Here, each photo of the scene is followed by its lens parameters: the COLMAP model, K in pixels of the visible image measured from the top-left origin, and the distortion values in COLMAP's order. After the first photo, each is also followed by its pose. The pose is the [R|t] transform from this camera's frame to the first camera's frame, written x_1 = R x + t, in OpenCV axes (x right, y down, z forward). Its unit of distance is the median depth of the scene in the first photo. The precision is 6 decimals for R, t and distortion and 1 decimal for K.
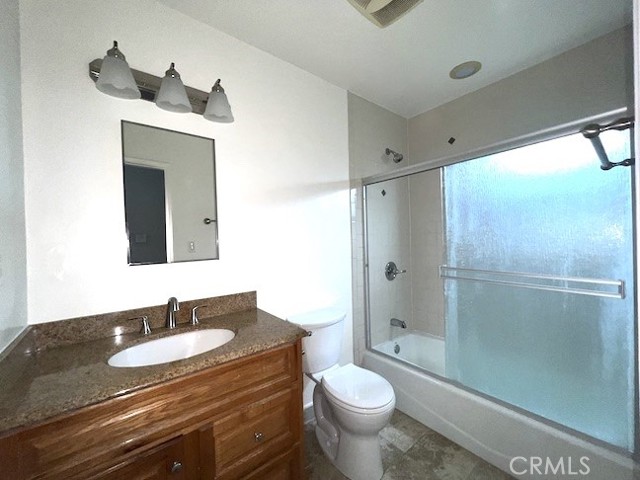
lens RADIAL K [[260.1, 0, 322.1], [0, 260.1, 239.3], [0, 0, 1]] dist [0.002693, 0.001031]
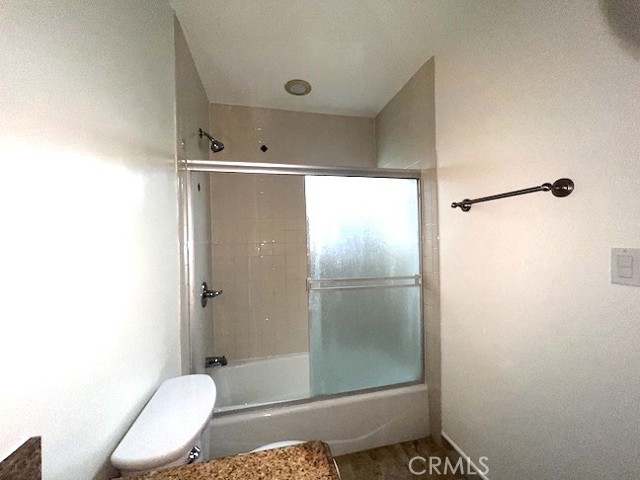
lens RADIAL K [[260.1, 0, 322.1], [0, 260.1, 242.8], [0, 0, 1]] dist [0.002693, 0.001031]
pose [[0.426003, 0.023221, 0.904424, -0.387699], [0.008522, 0.999523, -0.029677, -0.000431], [-0.904682, 0.020350, 0.425602, 0.568711]]
